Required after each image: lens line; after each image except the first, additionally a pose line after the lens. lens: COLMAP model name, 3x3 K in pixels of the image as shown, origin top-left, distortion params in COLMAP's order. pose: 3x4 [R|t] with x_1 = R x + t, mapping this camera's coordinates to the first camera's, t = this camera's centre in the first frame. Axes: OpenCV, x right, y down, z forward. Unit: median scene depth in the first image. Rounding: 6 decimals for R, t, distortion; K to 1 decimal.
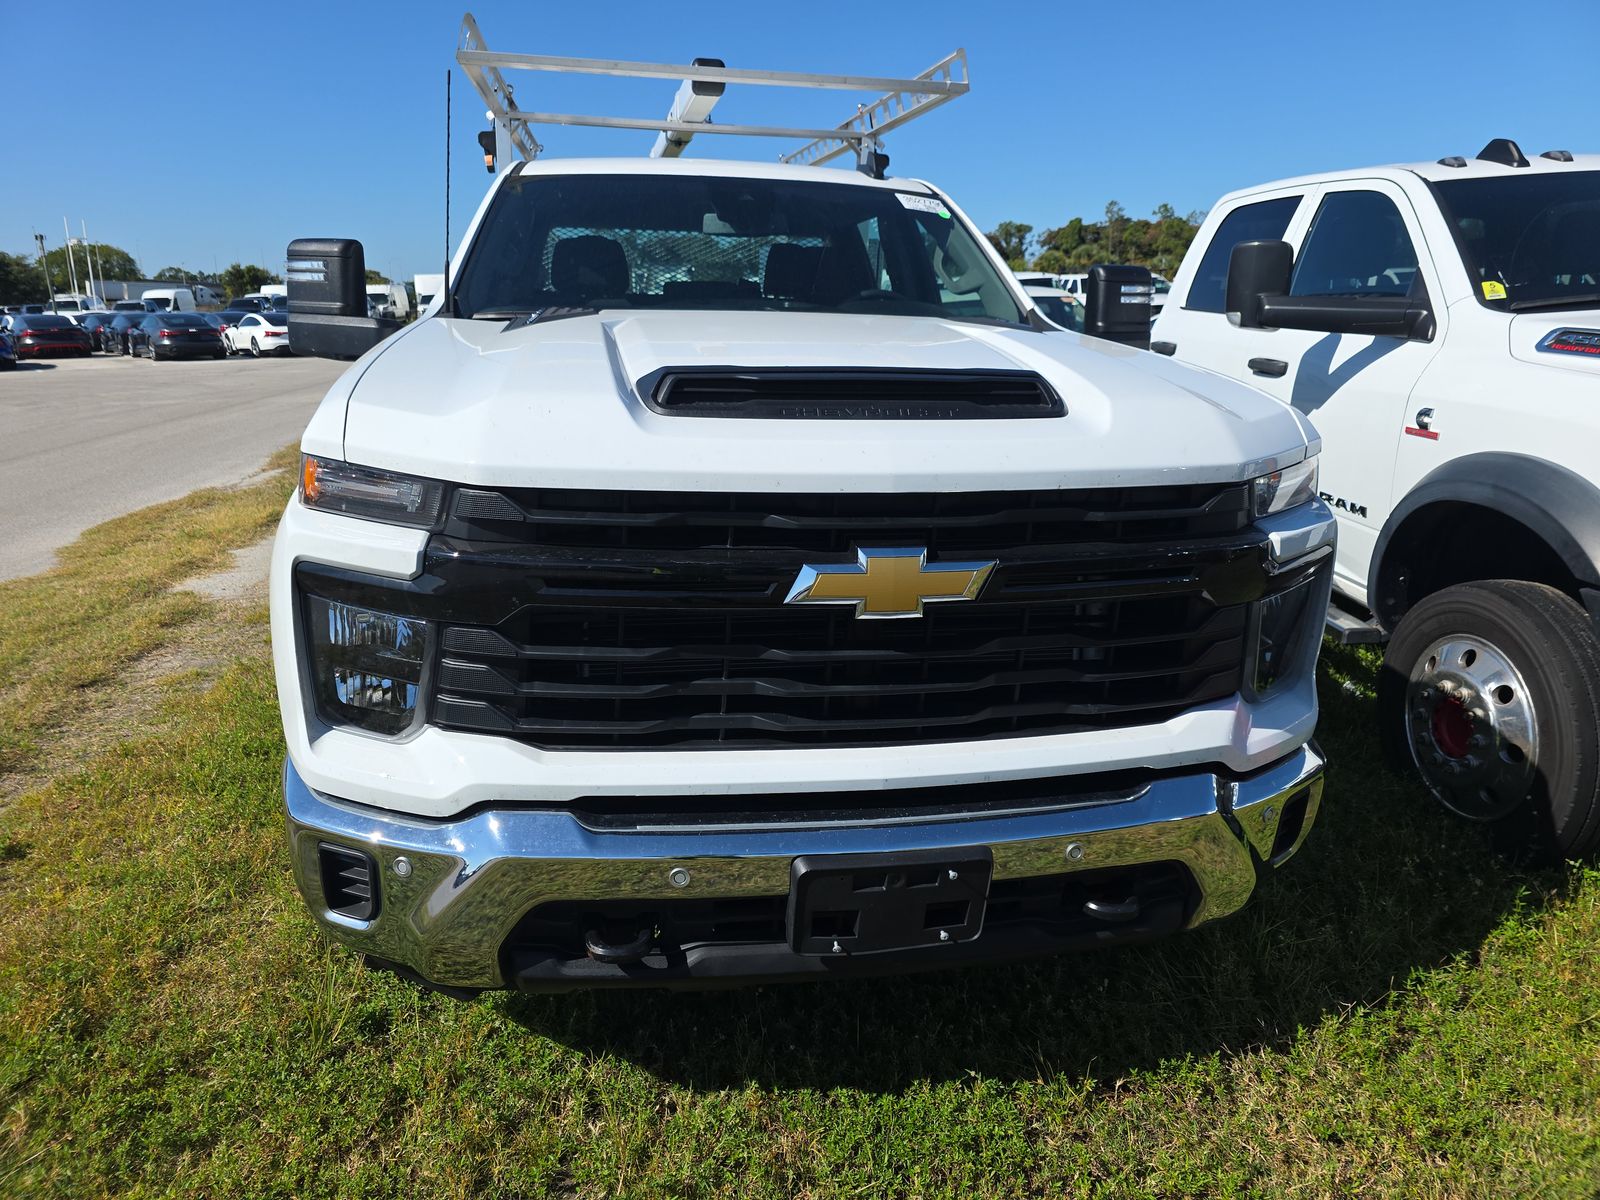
lens RADIAL K [[1069.5, 0, 798.5], [0, 1069.5, 585.1], [0, 0, 1]] dist [0.073350, -0.069131]
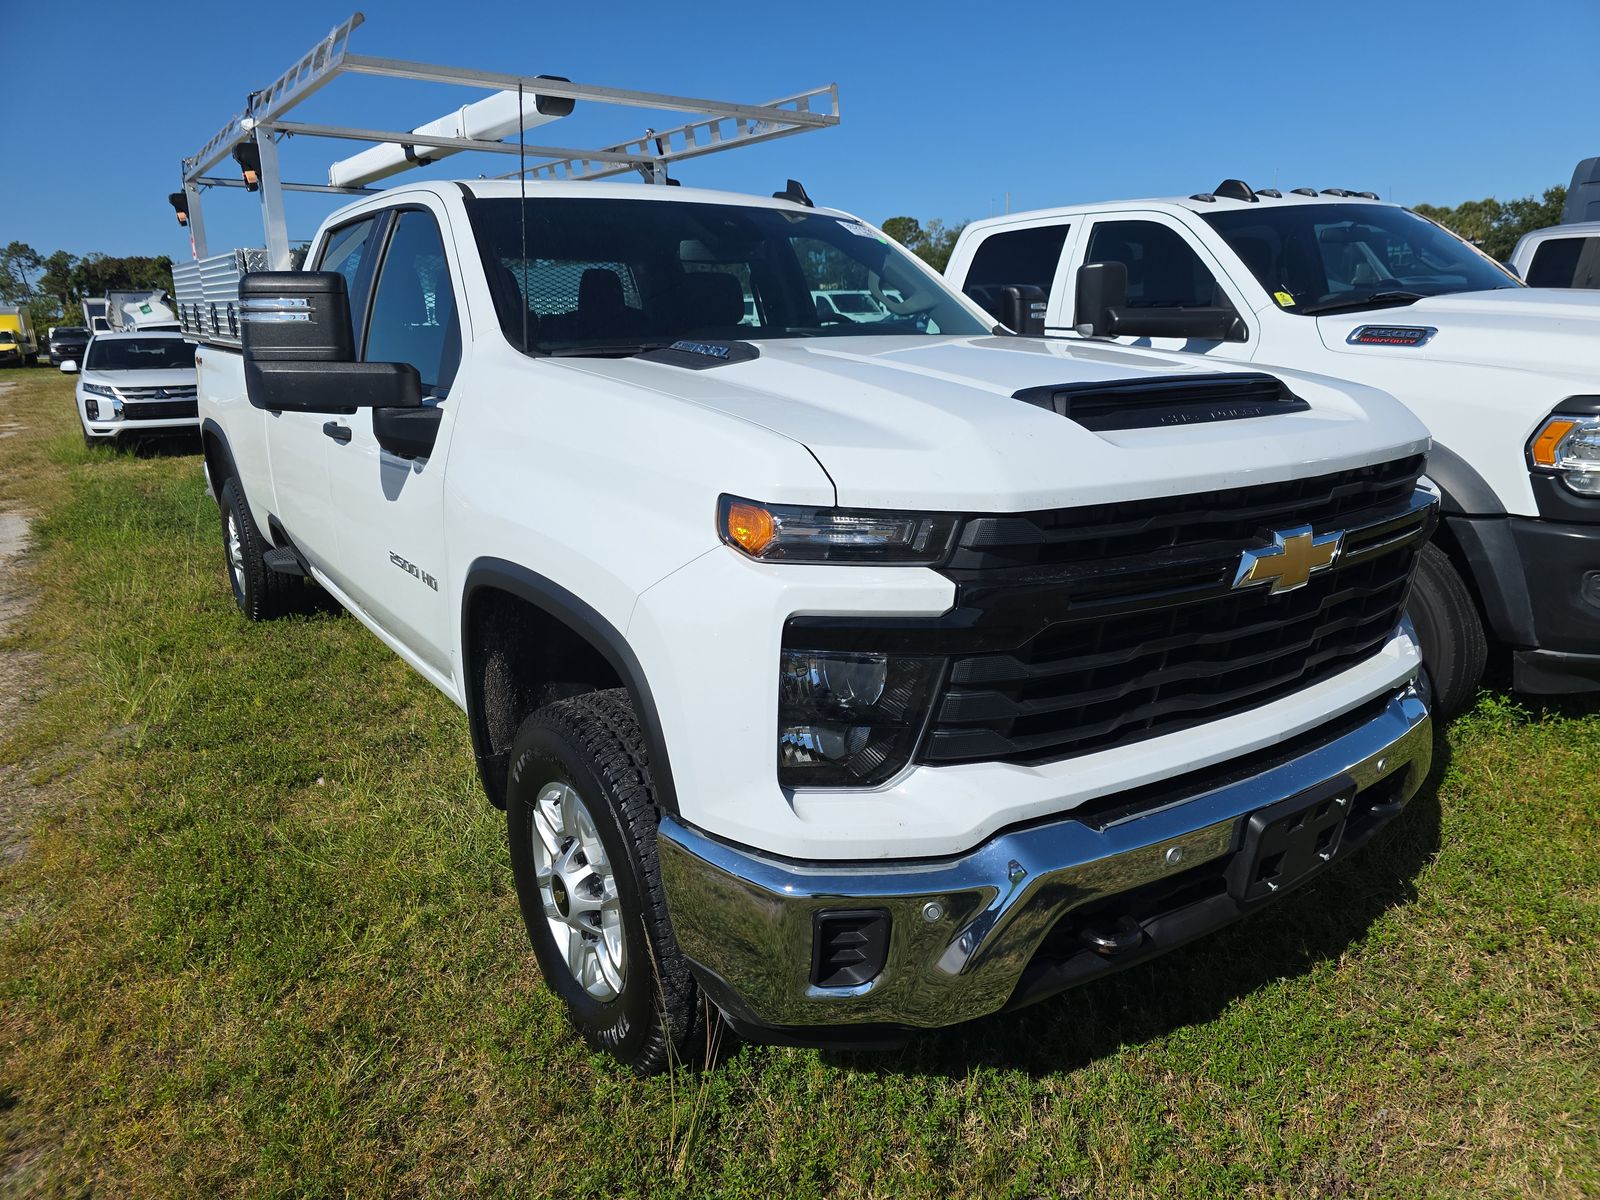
lens RADIAL K [[1081.5, 0, 800.0], [0, 1081.5, 600.0], [0, 0, 1]] dist [0.096720, -0.130350]
pose [[0.898819, -0.139079, 0.415670, -0.513189], [0.143057, 0.989476, 0.021731, -0.034410], [-0.414318, 0.039932, 0.909256, 0.087236]]
